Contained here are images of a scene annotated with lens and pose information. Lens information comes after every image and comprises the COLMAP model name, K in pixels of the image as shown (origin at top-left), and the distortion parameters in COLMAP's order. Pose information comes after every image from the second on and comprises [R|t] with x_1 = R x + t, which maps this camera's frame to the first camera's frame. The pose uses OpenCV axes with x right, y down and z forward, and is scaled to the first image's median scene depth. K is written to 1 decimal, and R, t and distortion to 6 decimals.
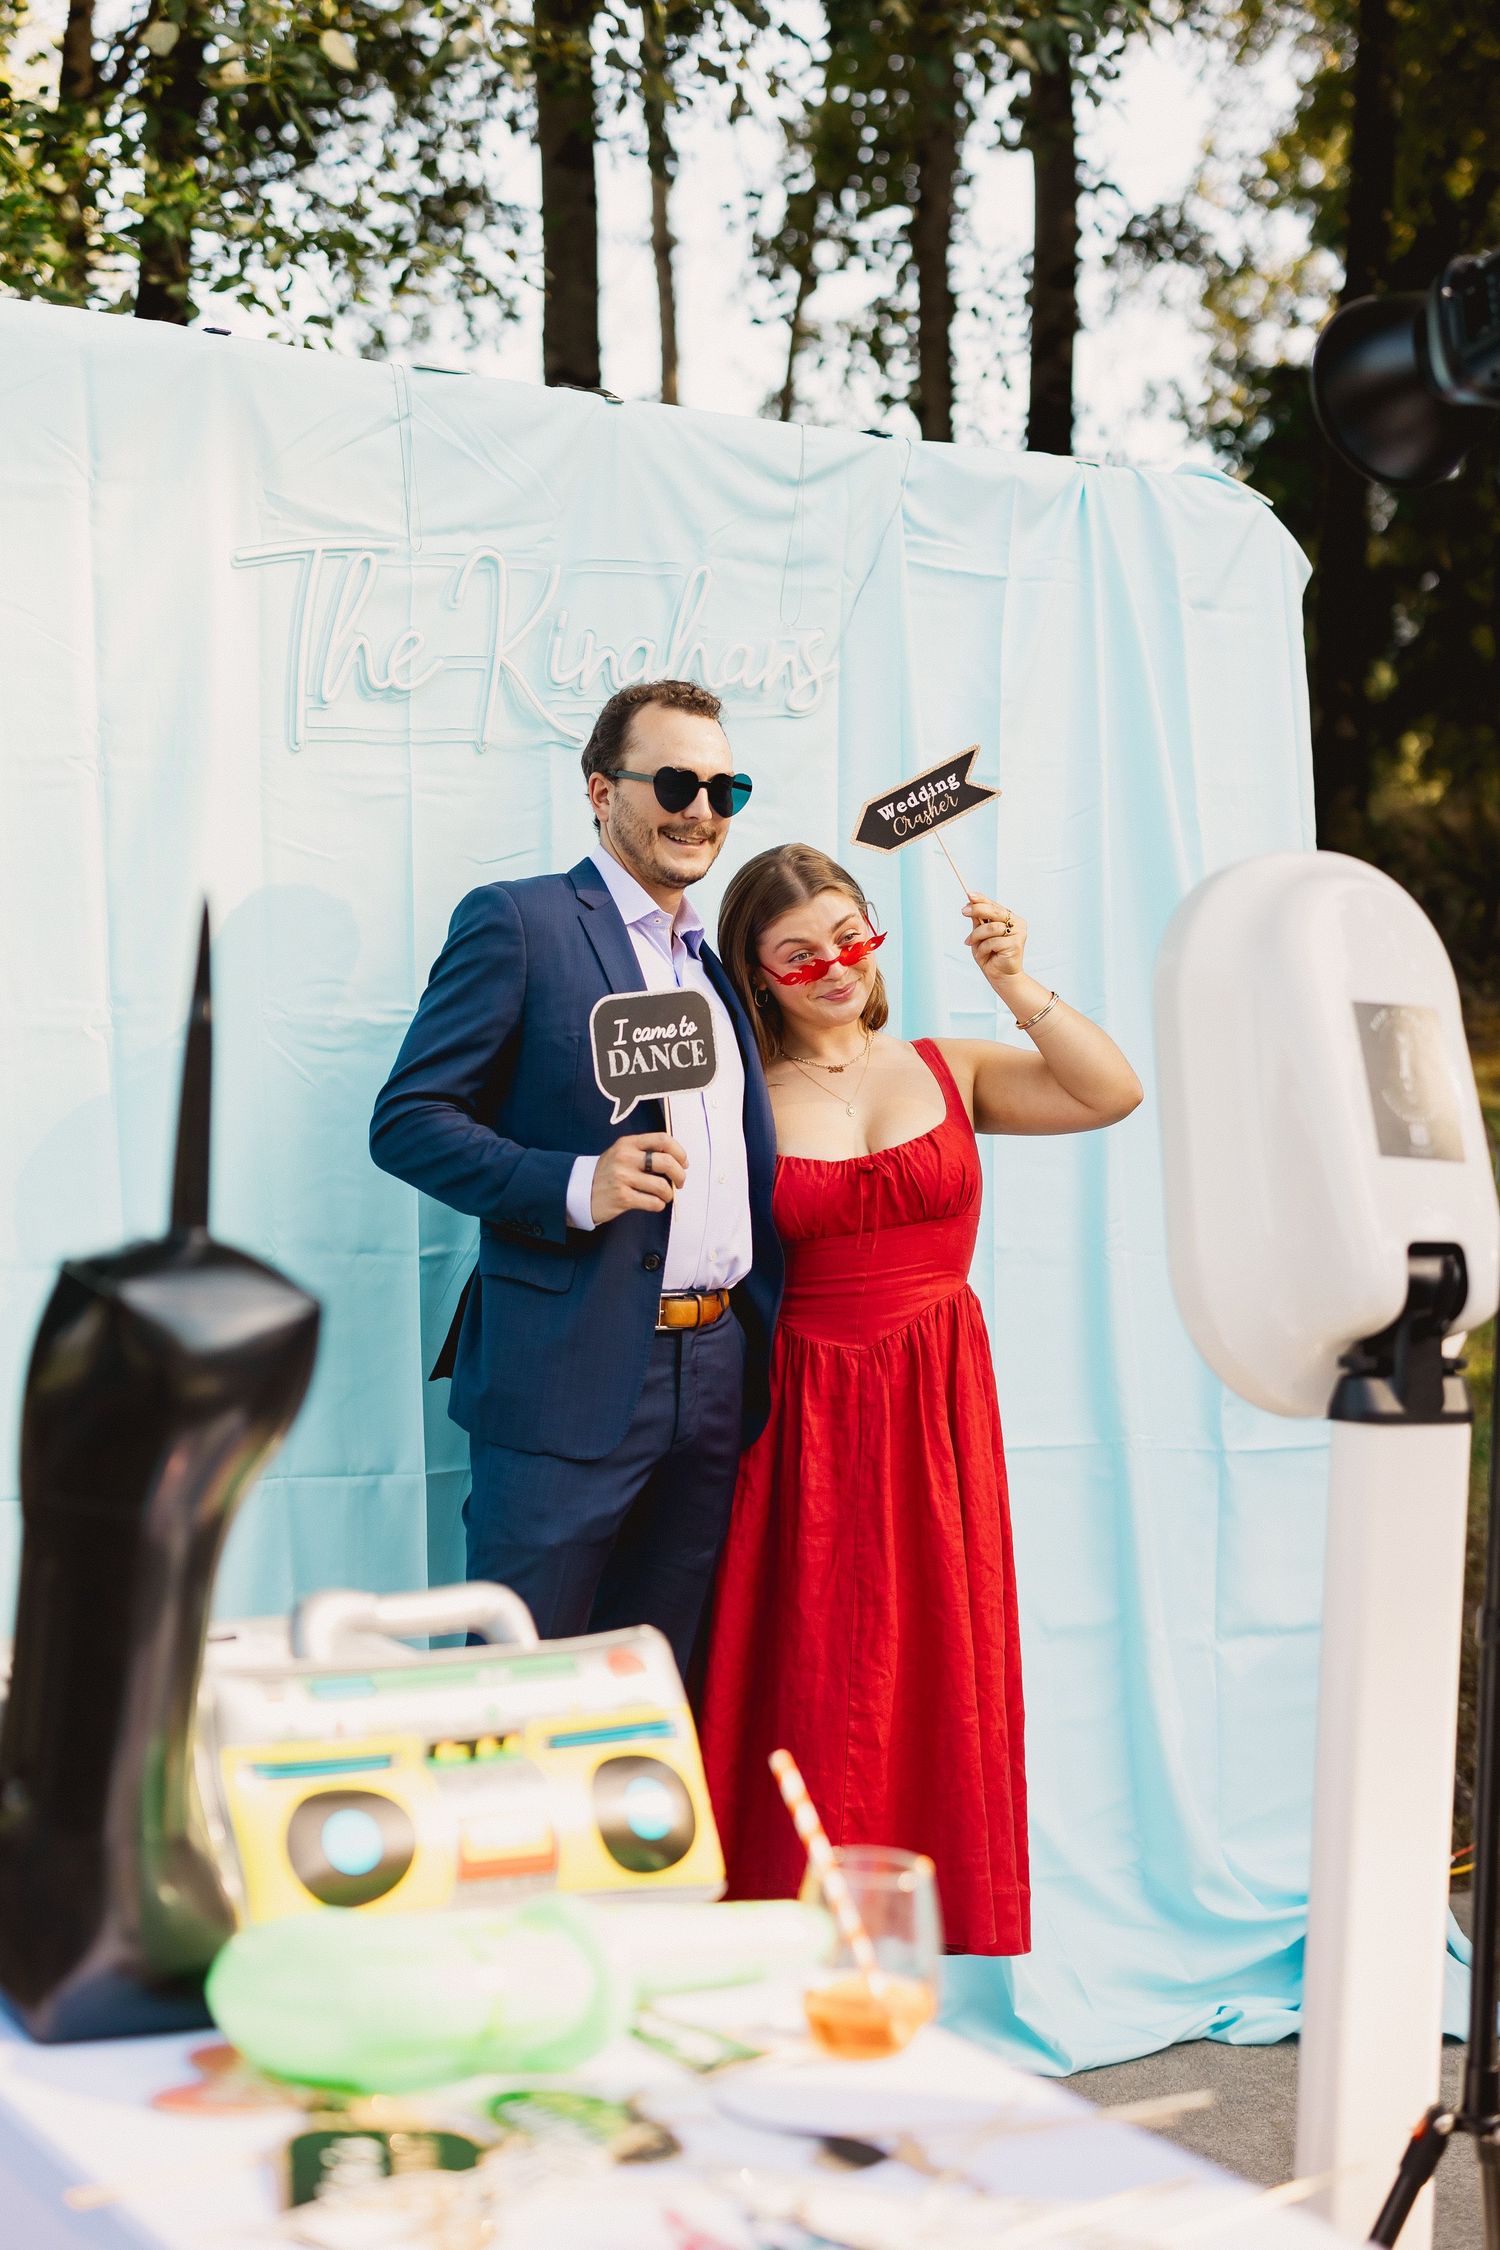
lens RADIAL K [[3193.9, 0, 750.0], [0, 3193.9, 1125.0], [0, 0, 1]] dist [0.001088, 0.009569]
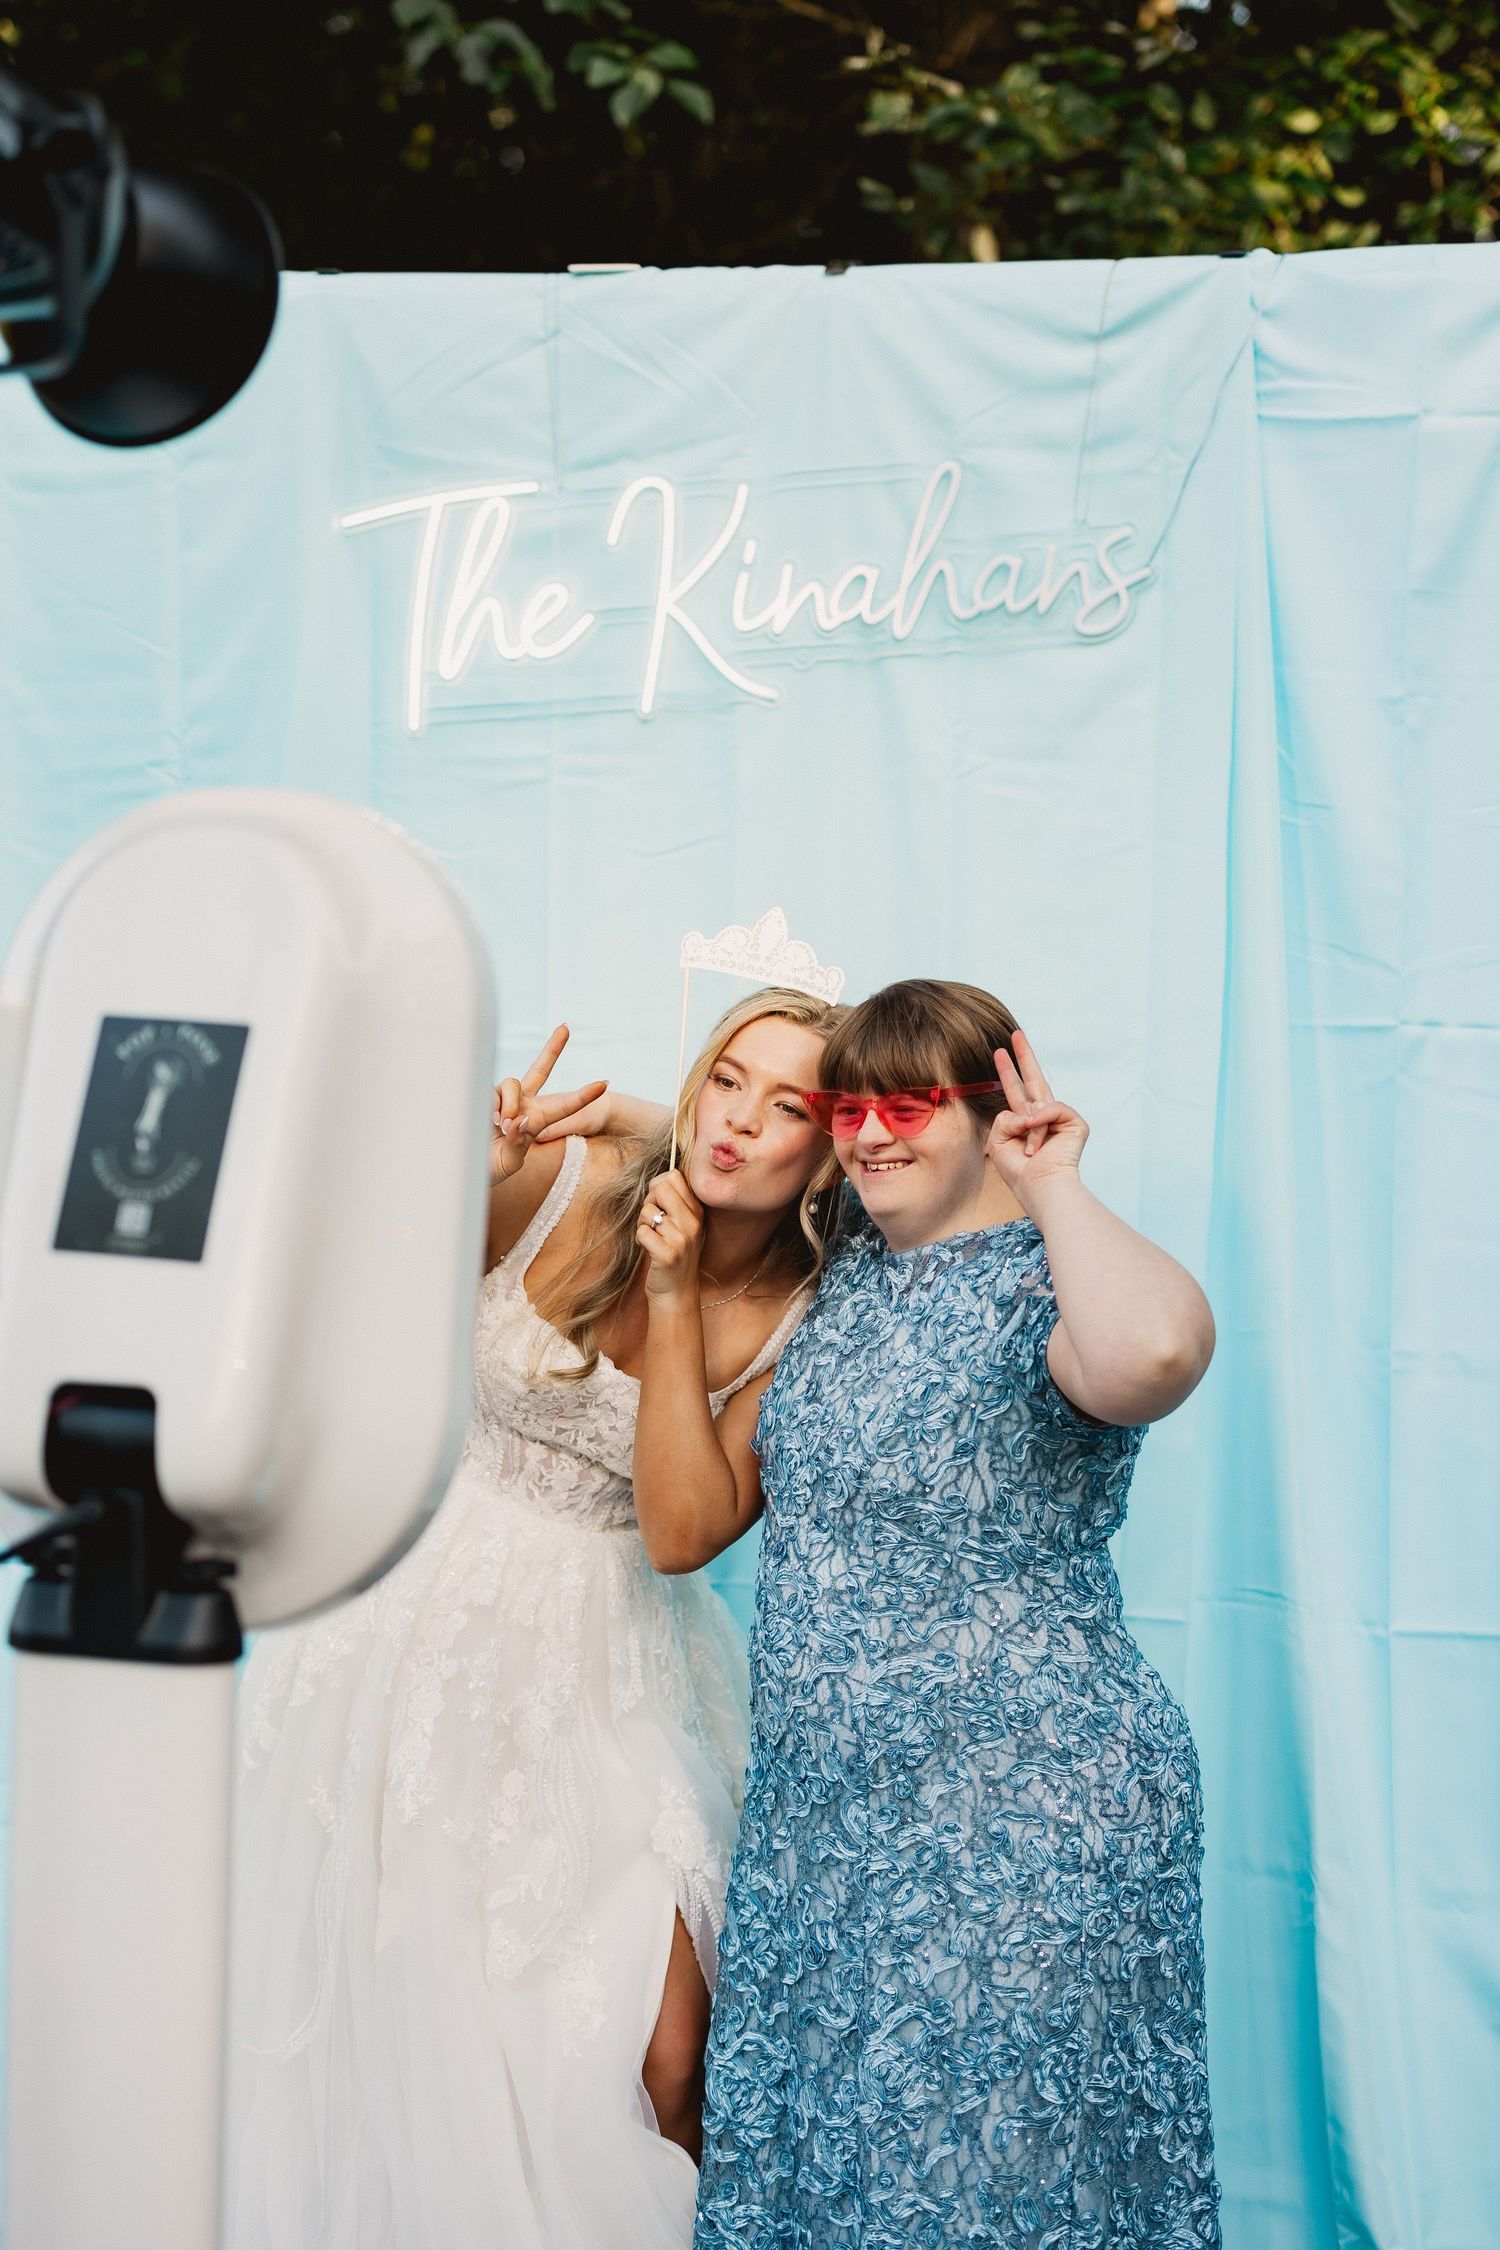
lens RADIAL K [[3193.9, 0, 750.0], [0, 3193.9, 1125.0], [0, 0, 1]] dist [0.001088, 0.009569]
pose [[0.737926, 0.010559, -0.674799, 0.500368], [-0.013822, 0.999904, 0.000531, -0.012247], [0.674740, 0.008935, 0.738002, 0.403977]]
